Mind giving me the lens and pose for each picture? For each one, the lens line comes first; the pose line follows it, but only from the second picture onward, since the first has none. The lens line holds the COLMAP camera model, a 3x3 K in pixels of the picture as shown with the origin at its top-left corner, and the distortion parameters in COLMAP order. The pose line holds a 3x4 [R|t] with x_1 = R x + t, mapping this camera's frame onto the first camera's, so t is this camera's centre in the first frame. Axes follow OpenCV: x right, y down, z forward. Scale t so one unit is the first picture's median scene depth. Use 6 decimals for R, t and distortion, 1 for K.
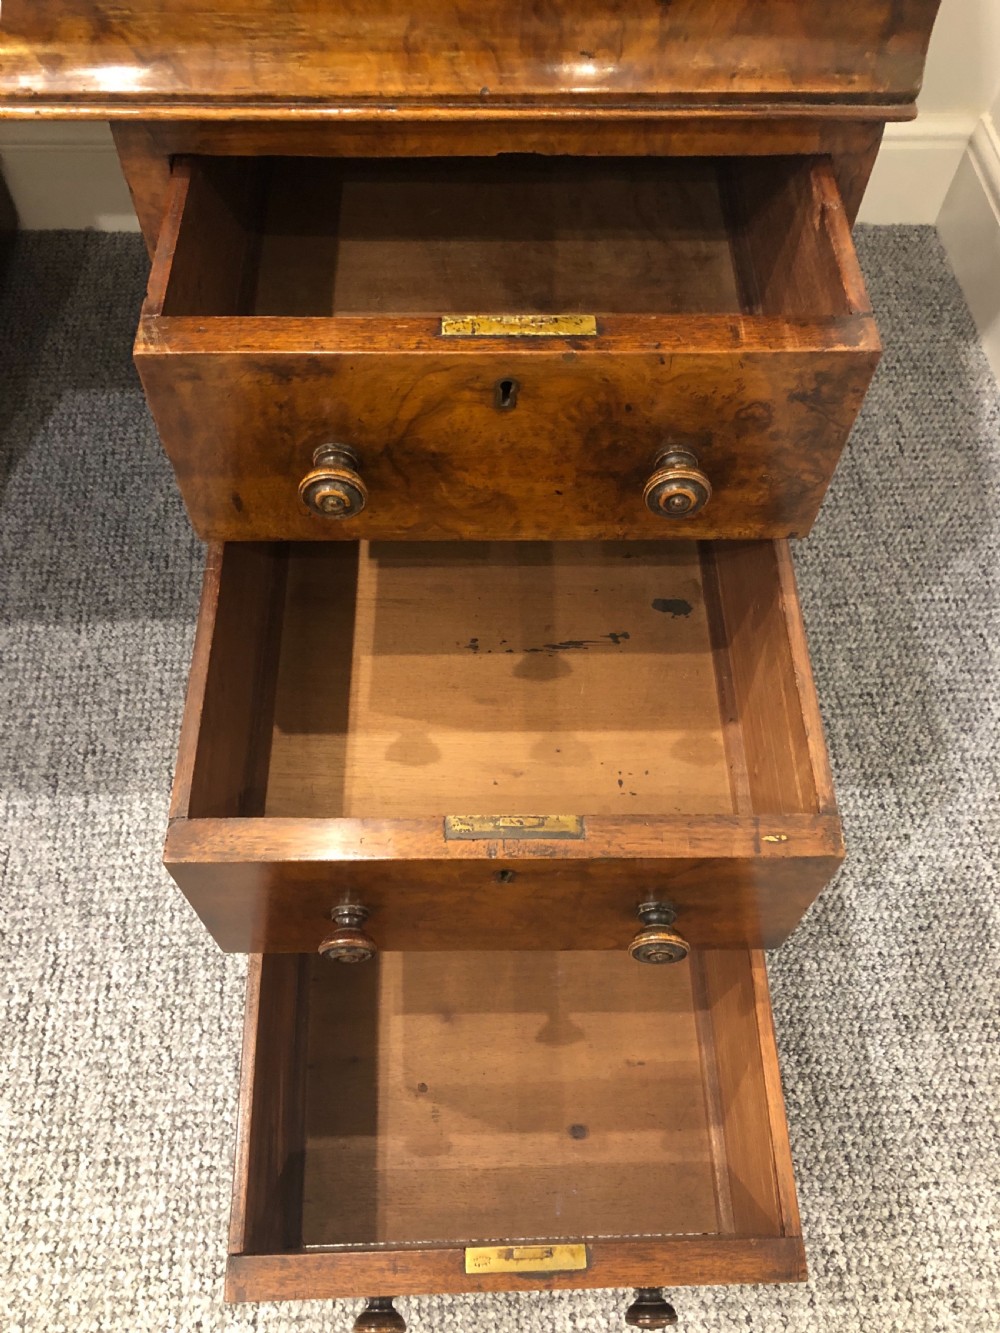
lens RADIAL K [[1126.8, 0, 500.0], [0, 1126.8, 666.5], [0, 0, 1]] dist [-0.010778, 0.054431]
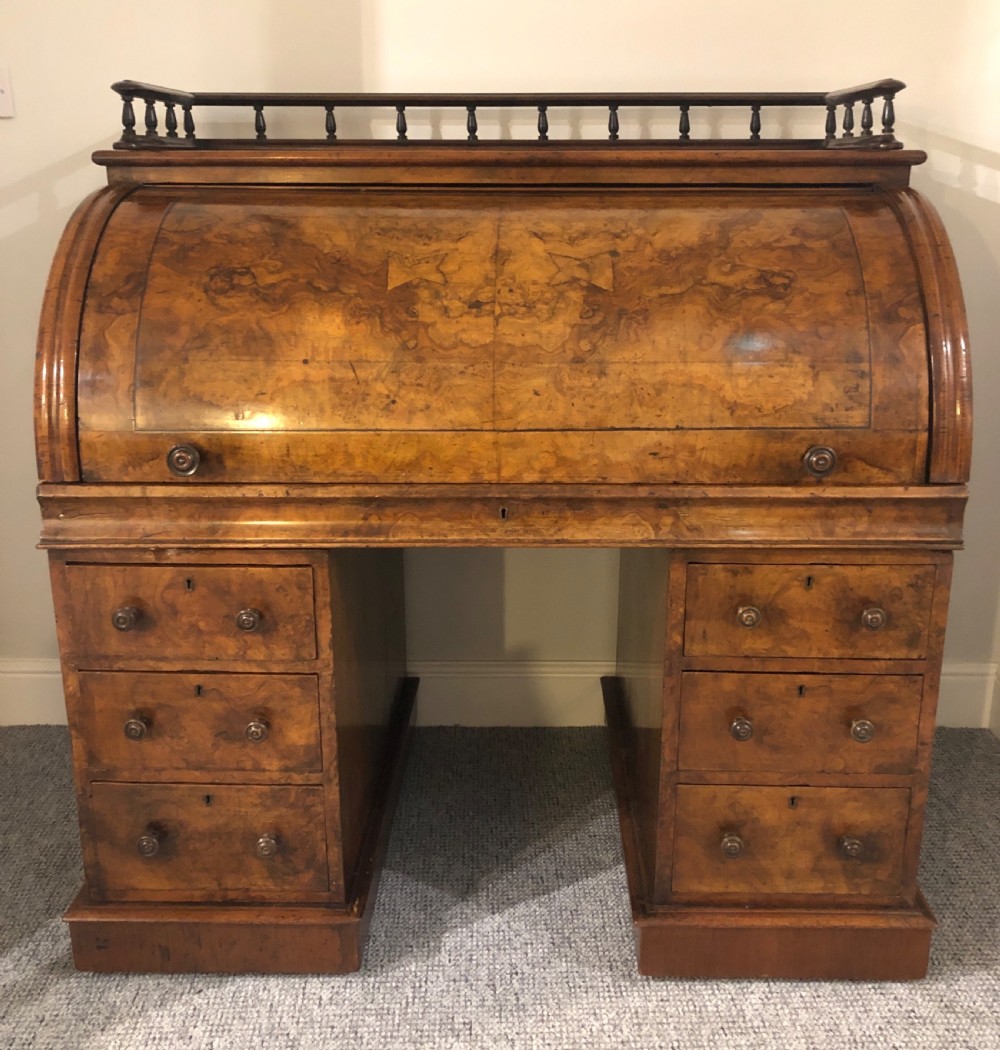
lens RADIAL K [[1147.9, 0, 520.8], [0, 1147.9, 494.4], [0, 0, 1]] dist [0.037531, -0.025067]
pose [[0.999714, 0.000678, -0.023901, -0.329371], [-0.016852, 0.729106, -0.684193, 0.691922], [0.016962, 0.684400, 0.728909, -0.592274]]
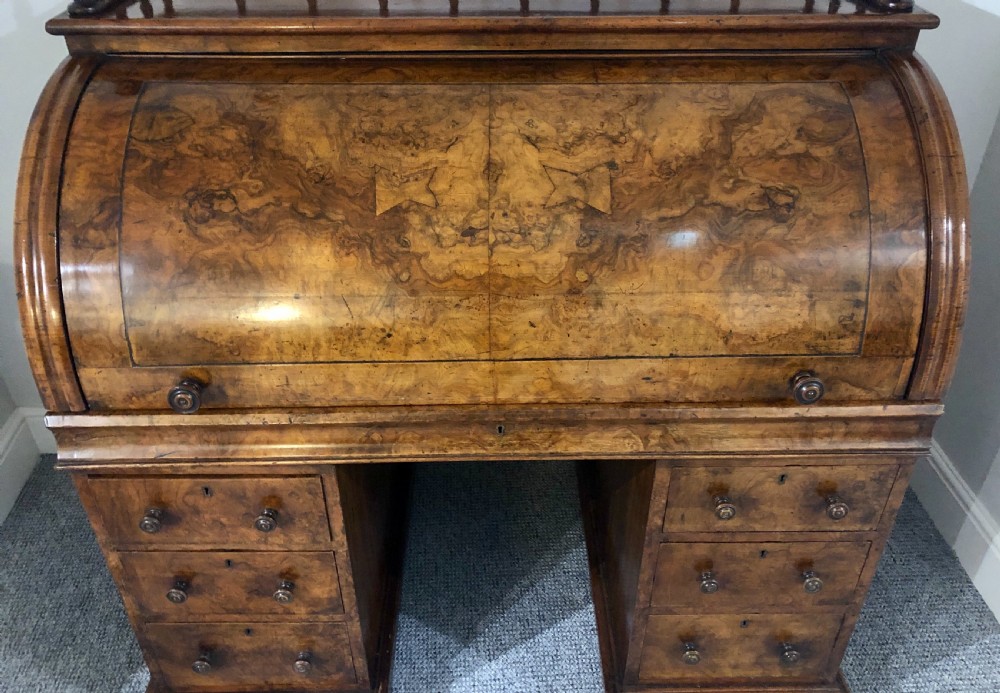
lens RADIAL K [[853.3, 0, 506.4], [0, 853.3, 362.5], [0, 0, 1]] dist [0.000422, 0.010563]
pose [[0.999964, -0.008534, 0.000218, -0.376629], [0.007910, 0.916671, -0.399564, 0.093821], [0.003210, 0.399551, 0.916705, -0.587538]]
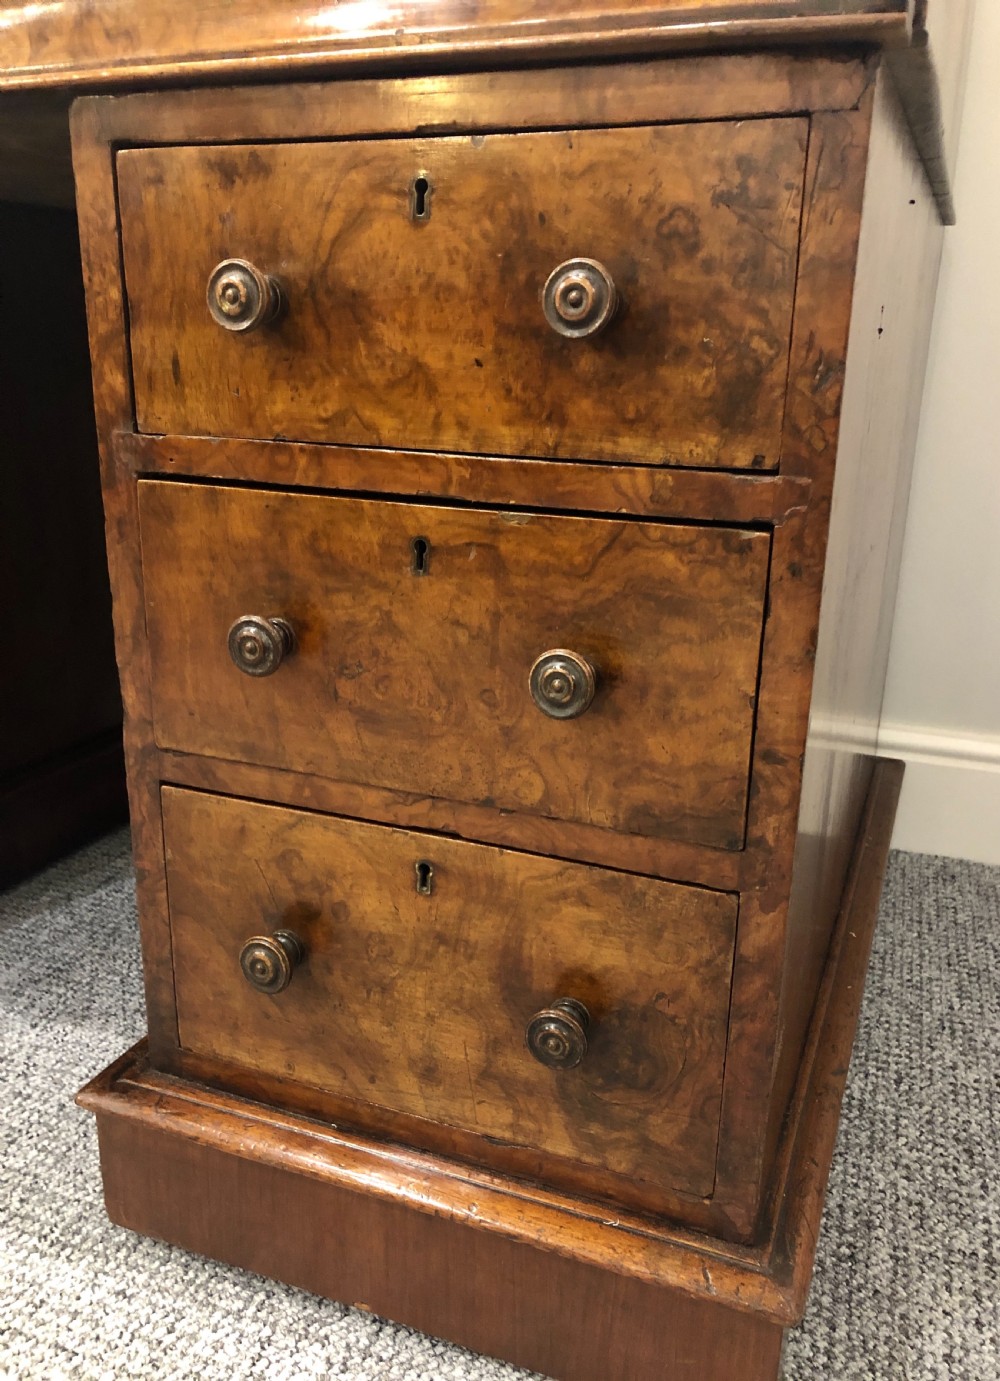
lens RADIAL K [[1137.8, 0, 518.3], [0, 1137.8, 678.4], [0, 0, 1]] dist [0.041953, -0.053831]
pose [[0.926038, 0.116220, -0.359091, 0.227862], [-0.328031, 0.718405, -0.613425, 0.195475], [0.186680, 0.685848, 0.703394, 0.355329]]
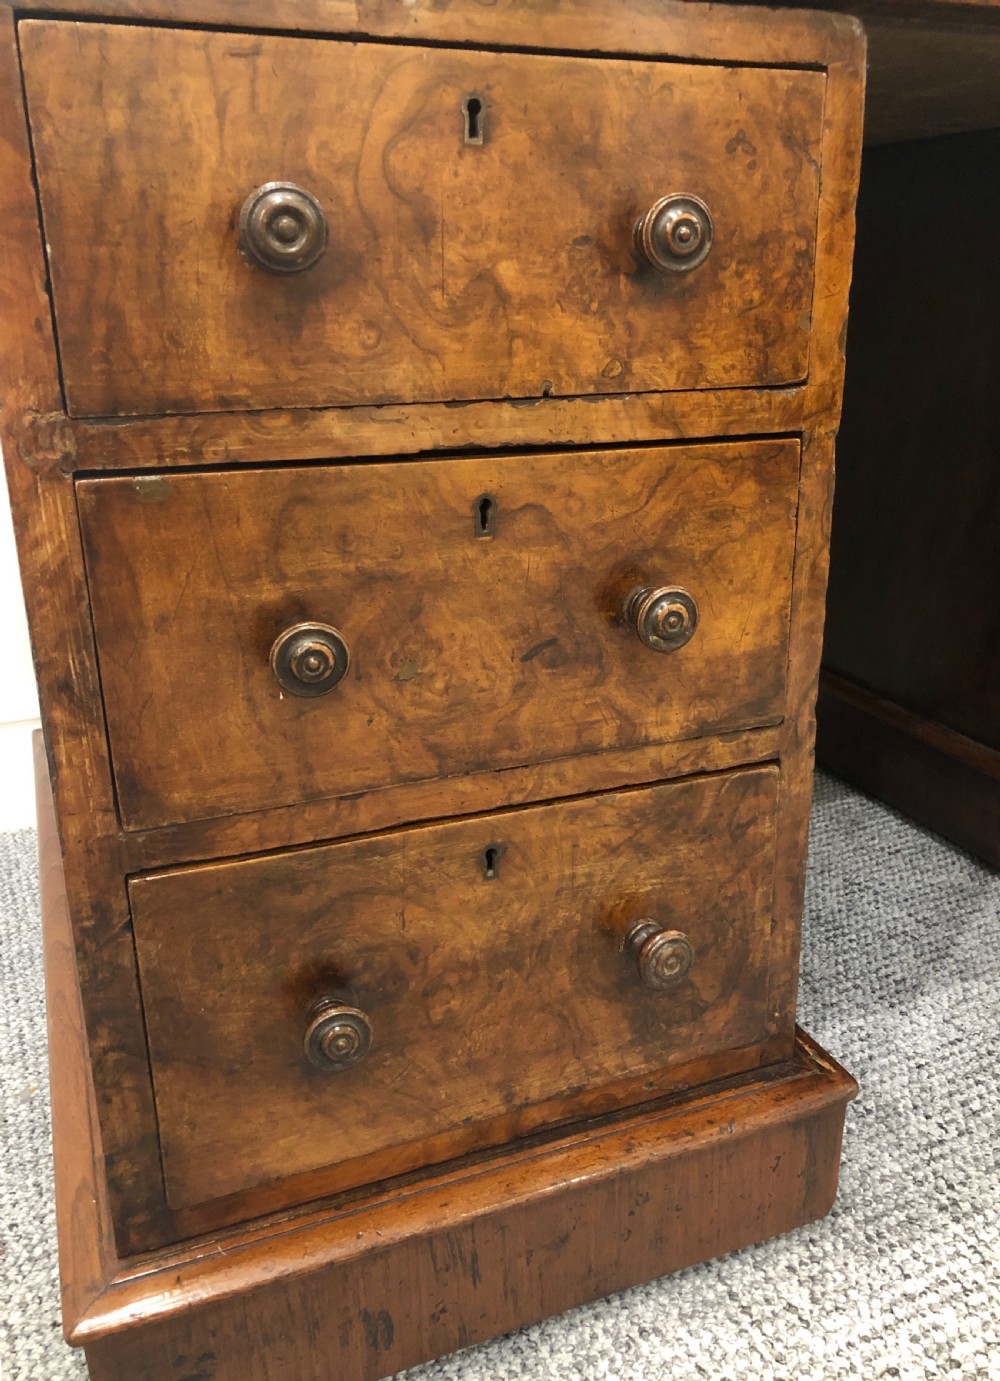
lens RADIAL K [[1190.3, 0, 530.2], [0, 1190.3, 666.0], [0, 0, 1]] dist [0.024190, -0.012188]
pose [[0.922815, -0.133805, 0.361261, -0.948993], [0.337392, 0.733350, -0.590223, 0.204046], [-0.185956, 0.666553, 0.721891, 0.347285]]
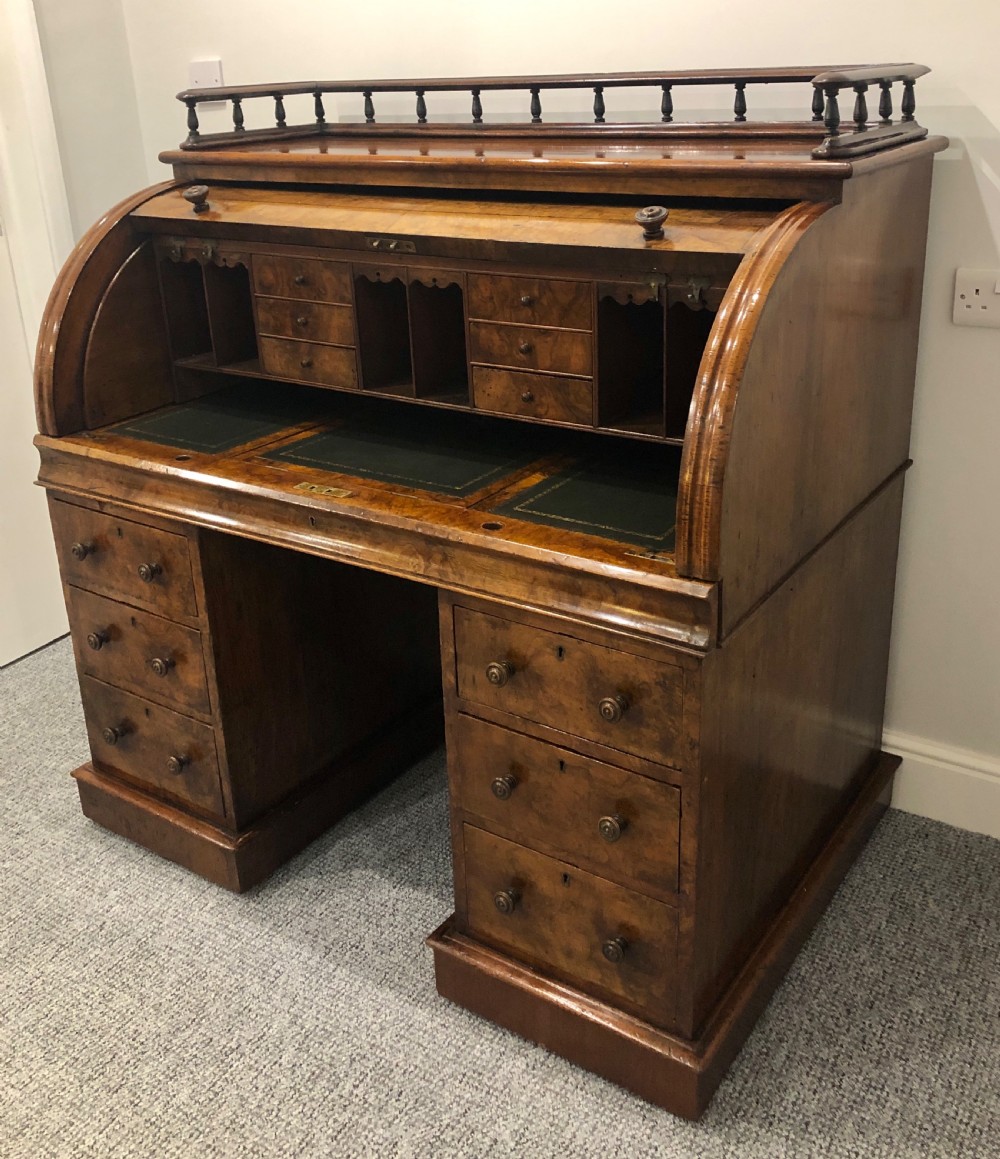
lens RADIAL K [[1185.2, 0, 510.9], [0, 1185.2, 466.7], [0, 0, 1]] dist [0.036966, -0.019811]
pose [[0.818933, 0.151575, -0.553510, 0.674114], [-0.469297, 0.732012, -0.493881, 0.321015], [0.330316, 0.664216, 0.670603, -0.533506]]
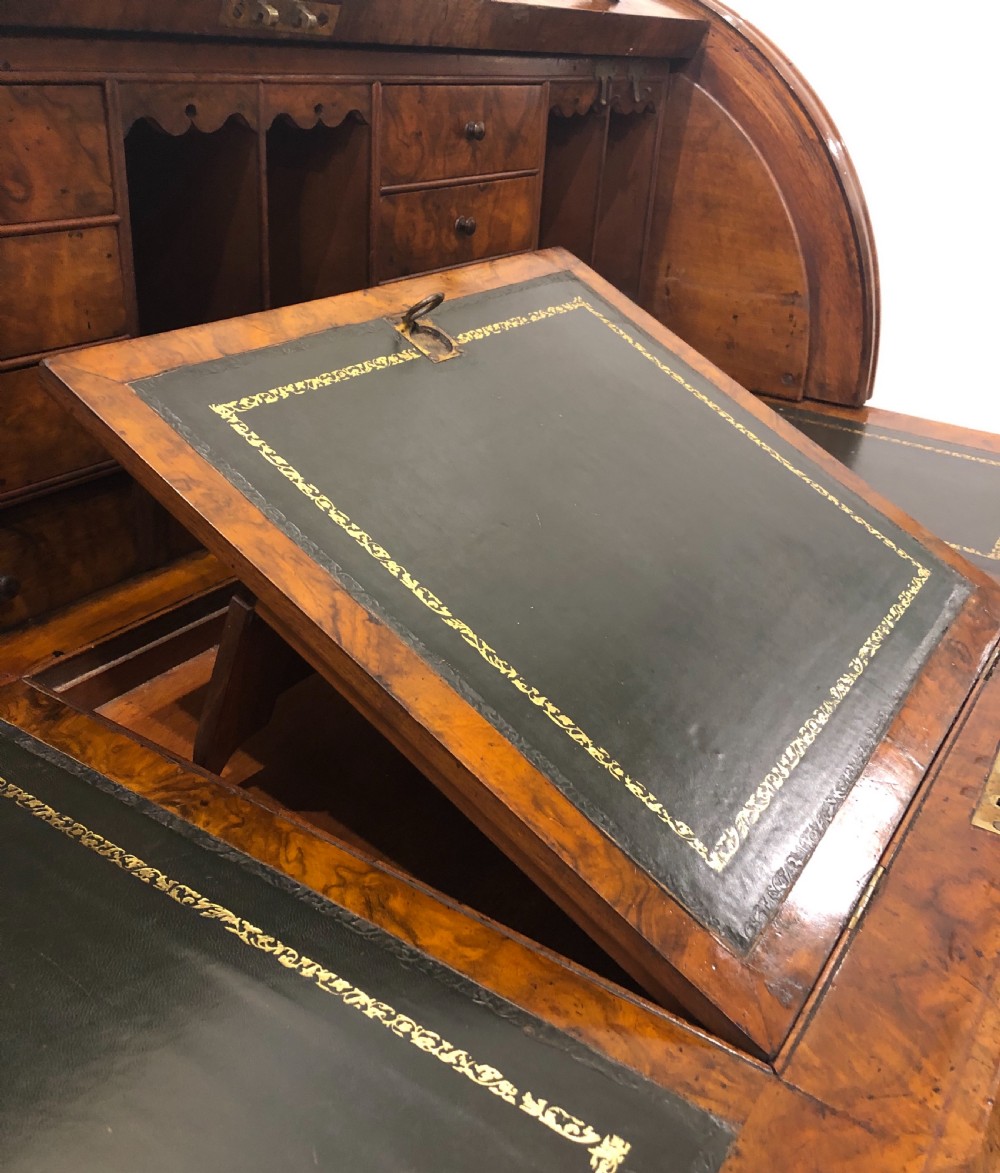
lens RADIAL K [[1090.4, 0, 500.0], [0, 1090.4, 586.5], [0, 0, 1]] dist [0.002139, 0.016430]
pose [[0.575738, -0.347006, 0.740346, -0.848915], [0.679314, 0.706931, -0.196930, -0.205783], [-0.455038, 0.616308, 0.642733, 0.048026]]
